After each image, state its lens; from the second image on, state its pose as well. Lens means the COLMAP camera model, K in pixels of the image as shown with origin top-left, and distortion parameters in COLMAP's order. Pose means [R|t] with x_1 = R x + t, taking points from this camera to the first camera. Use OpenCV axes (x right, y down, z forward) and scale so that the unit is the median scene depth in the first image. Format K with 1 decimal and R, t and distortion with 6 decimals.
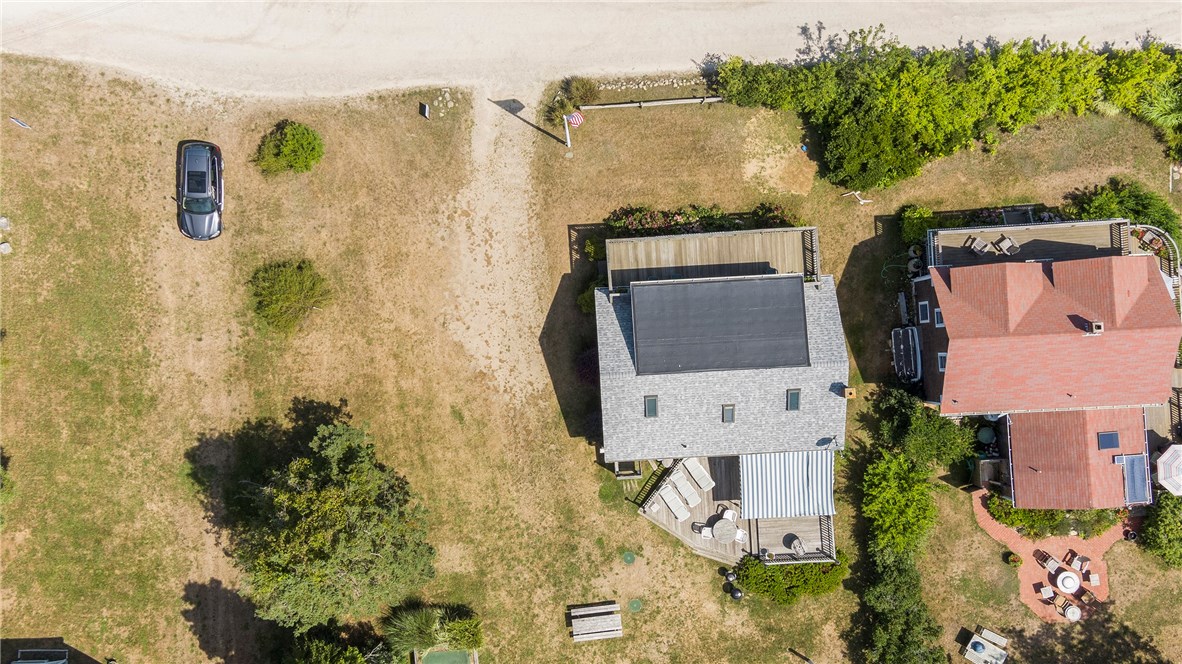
lens RADIAL K [[1372.7, 0, 591.0], [0, 1372.7, 332.0], [0, 0, 1]] dist [0.168250, 0.095601]
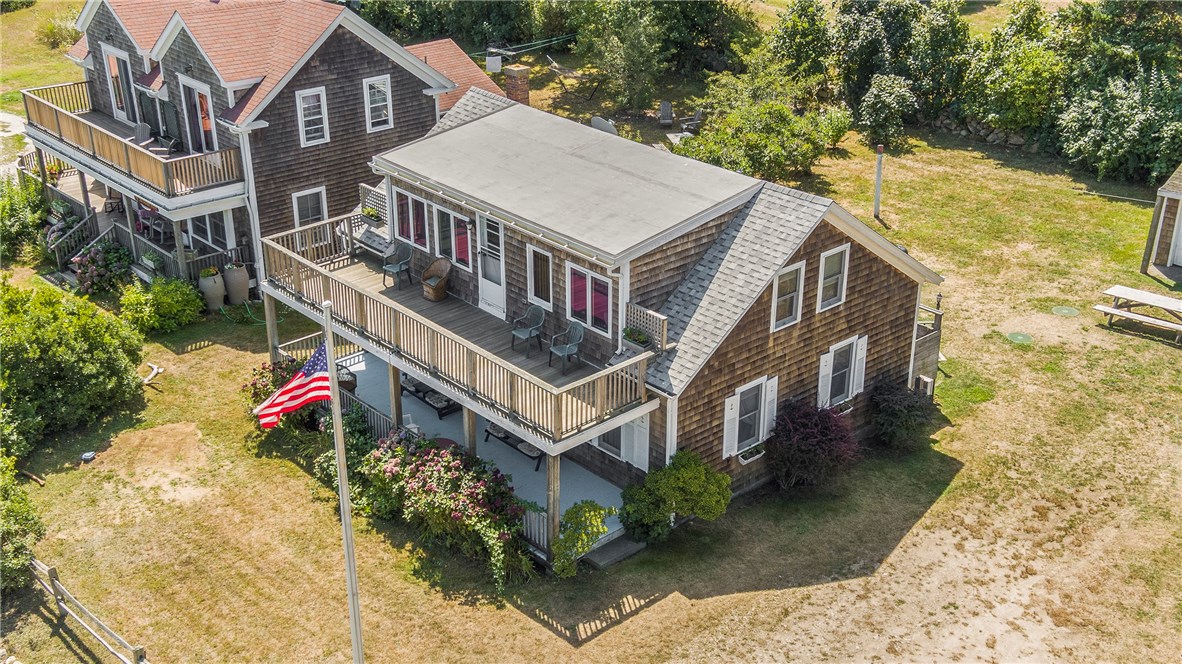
lens RADIAL K [[1372.7, 0, 591.0], [0, 1372.7, 332.0], [0, 0, 1]] dist [0.168250, 0.095601]
pose [[-0.623692, -0.331154, 0.708057, -0.235705], [0.781541, -0.247731, 0.572558, -0.251577], [-0.014197, 0.910476, 0.413318, 0.787710]]
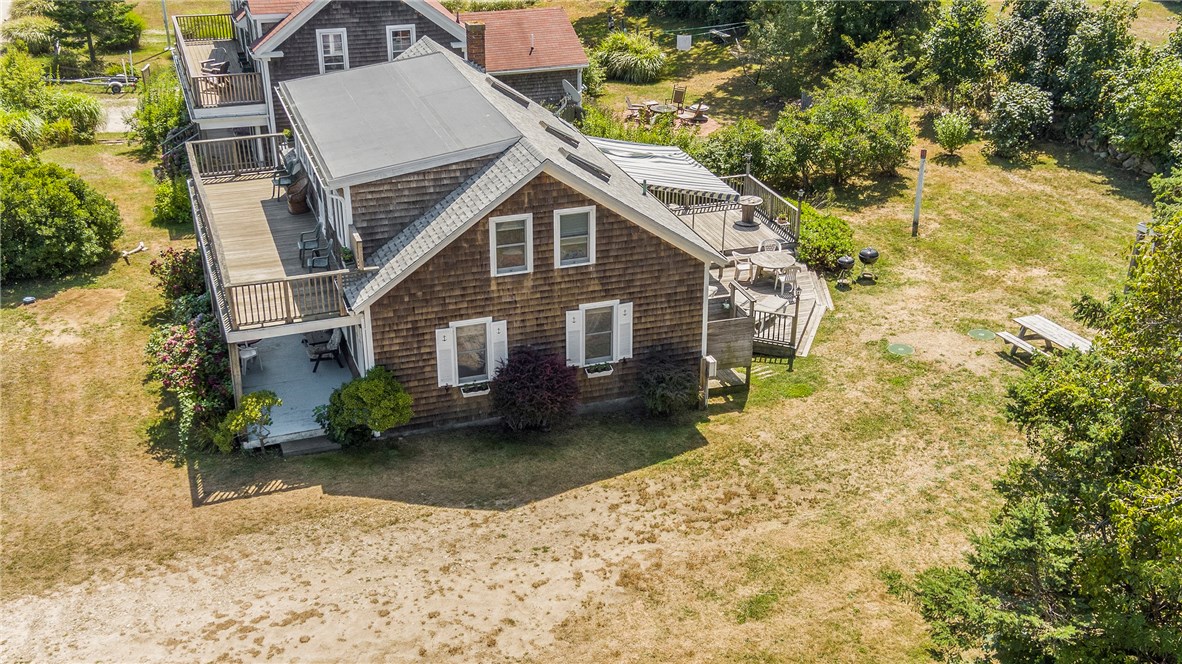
lens RADIAL K [[1372.7, 0, 591.0], [0, 1372.7, 332.0], [0, 0, 1]] dist [0.168250, 0.095601]
pose [[-0.262979, -0.407342, 0.874594, -0.369193], [0.964691, -0.097295, 0.244755, -0.061126], [-0.014605, 0.908078, 0.418545, 0.789892]]
